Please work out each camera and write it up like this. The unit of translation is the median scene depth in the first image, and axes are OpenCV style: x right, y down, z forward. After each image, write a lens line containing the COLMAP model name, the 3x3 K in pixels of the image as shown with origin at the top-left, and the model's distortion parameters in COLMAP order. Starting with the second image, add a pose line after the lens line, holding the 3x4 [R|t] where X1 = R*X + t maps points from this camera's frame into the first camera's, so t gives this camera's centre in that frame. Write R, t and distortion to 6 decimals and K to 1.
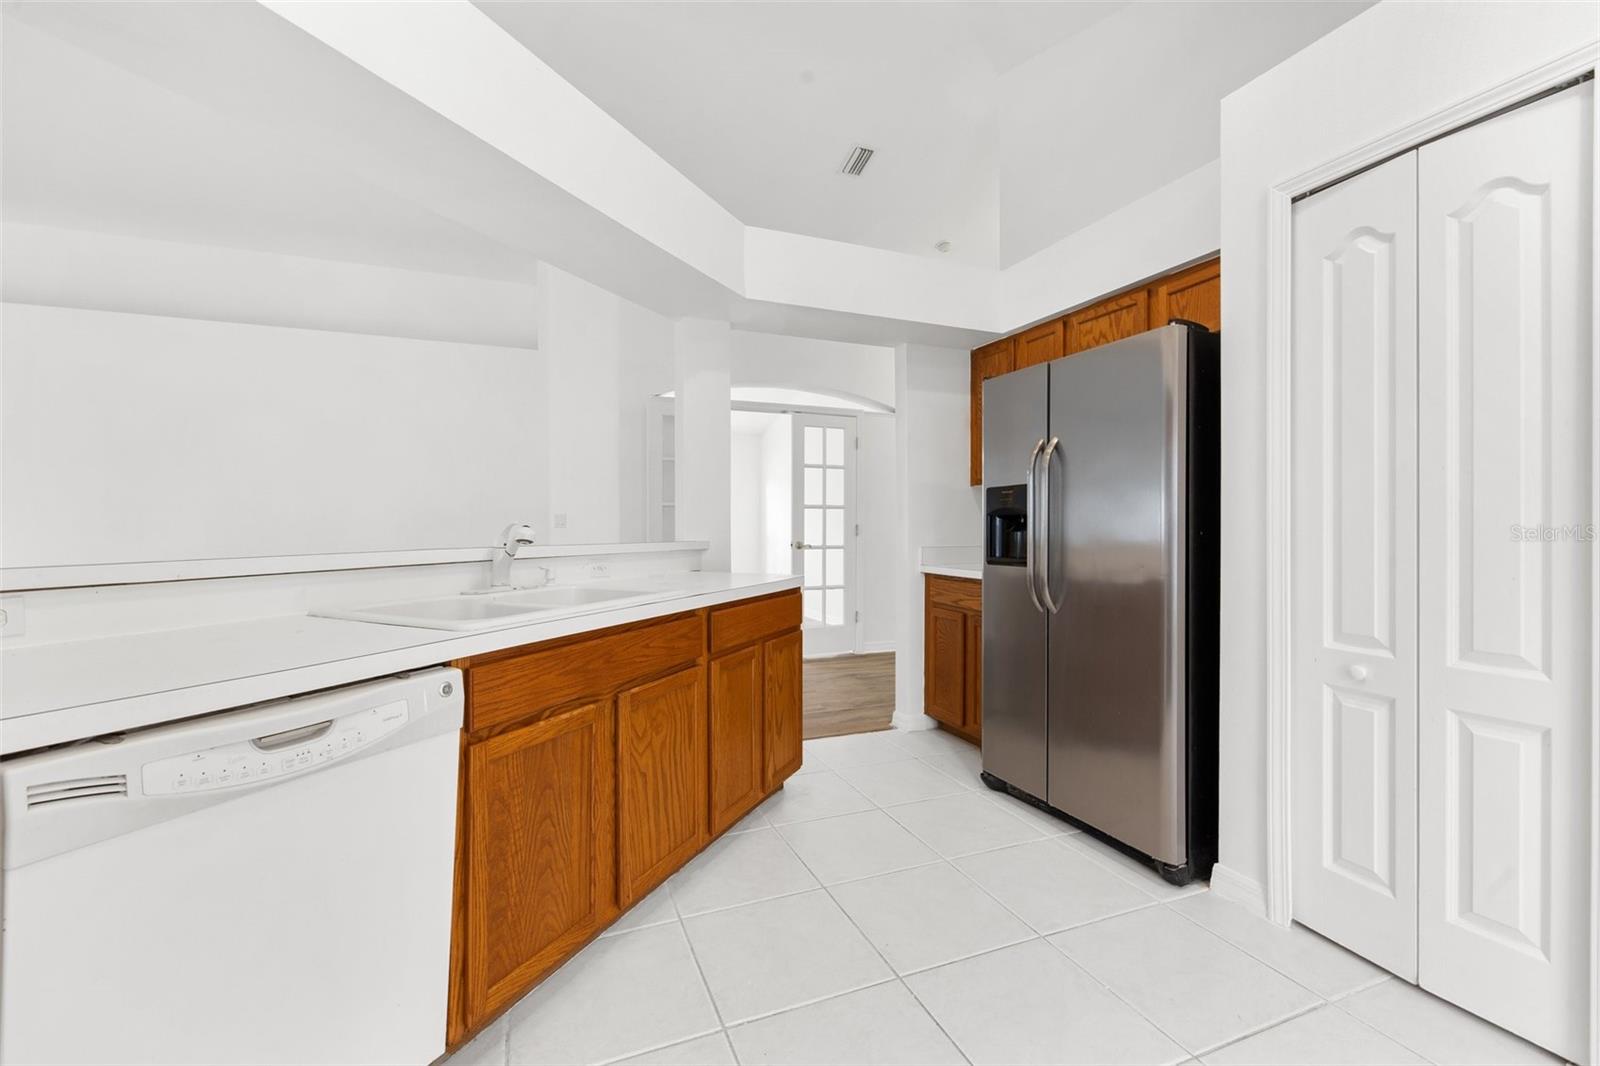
lens RADIAL K [[677.8, 0, 793.6], [0, 677.8, 525.5], [0, 0, 1]] dist [-0.000325, 0.000137]
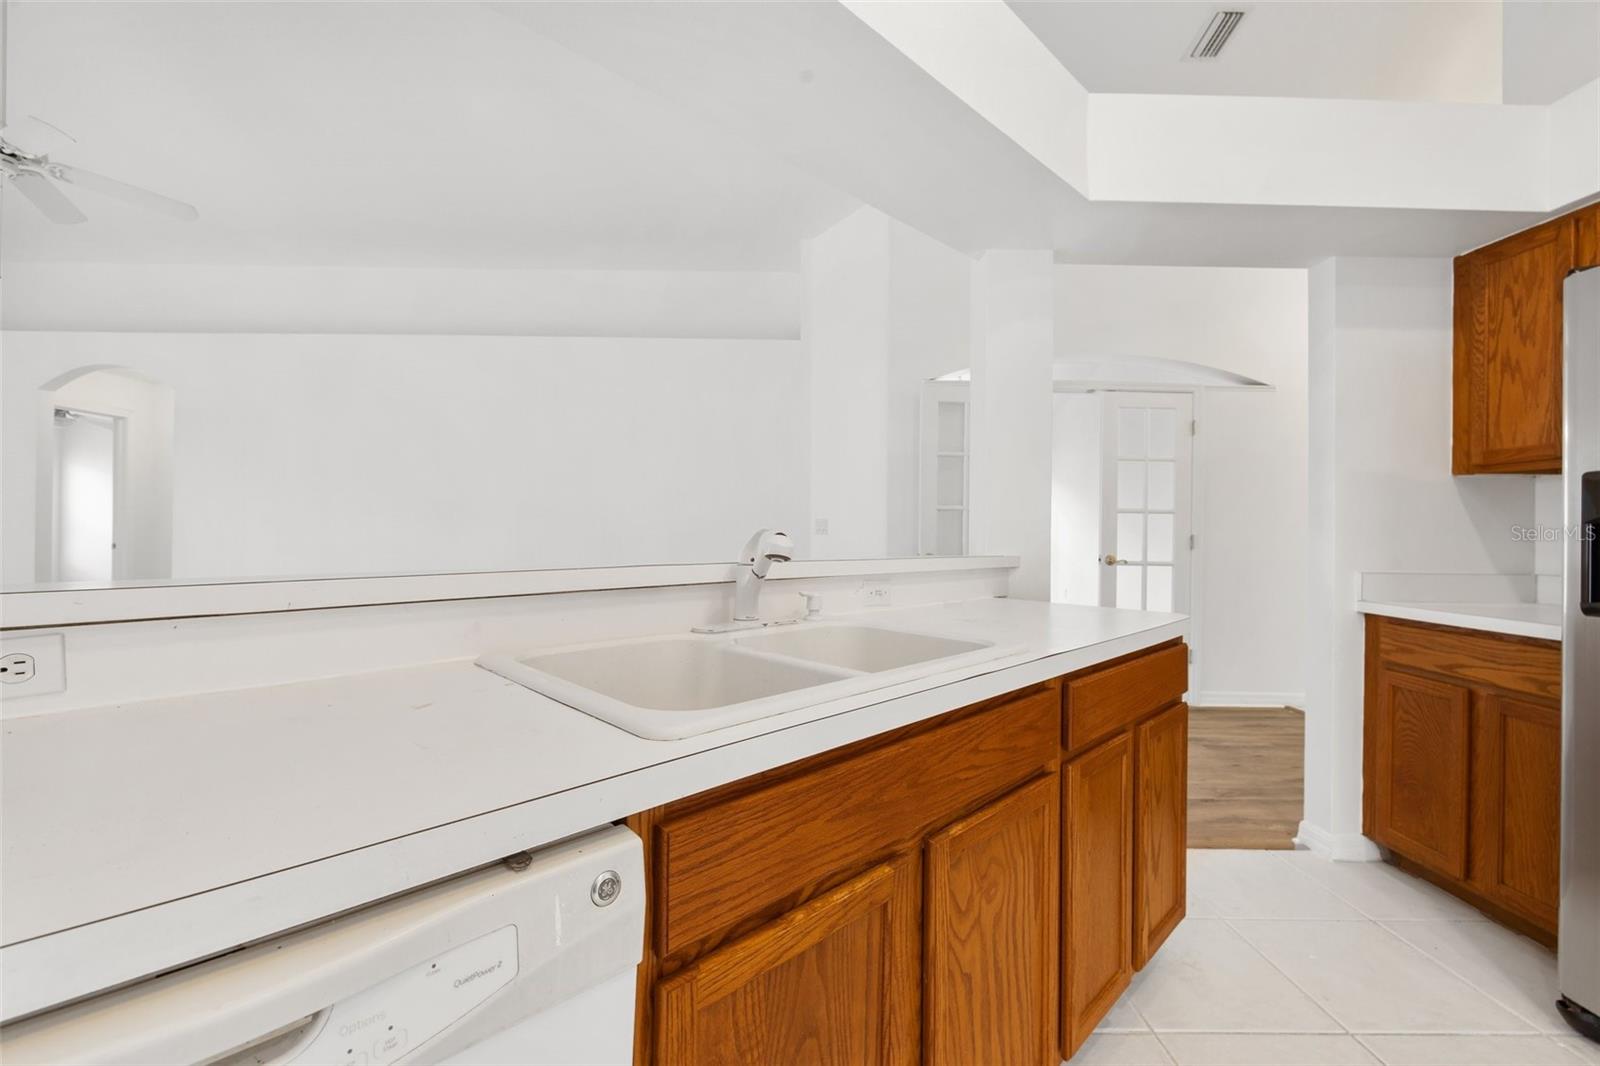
lens RADIAL K [[677.8, 0, 793.6], [0, 677.8, 525.5], [0, 0, 1]] dist [-0.000325, 0.000137]
pose [[0.932971, 0.009328, -0.359831, -0.148306], [-0.012748, 0.999893, -0.007133, -0.002429], [0.359726, 0.011242, 0.932990, 0.394939]]
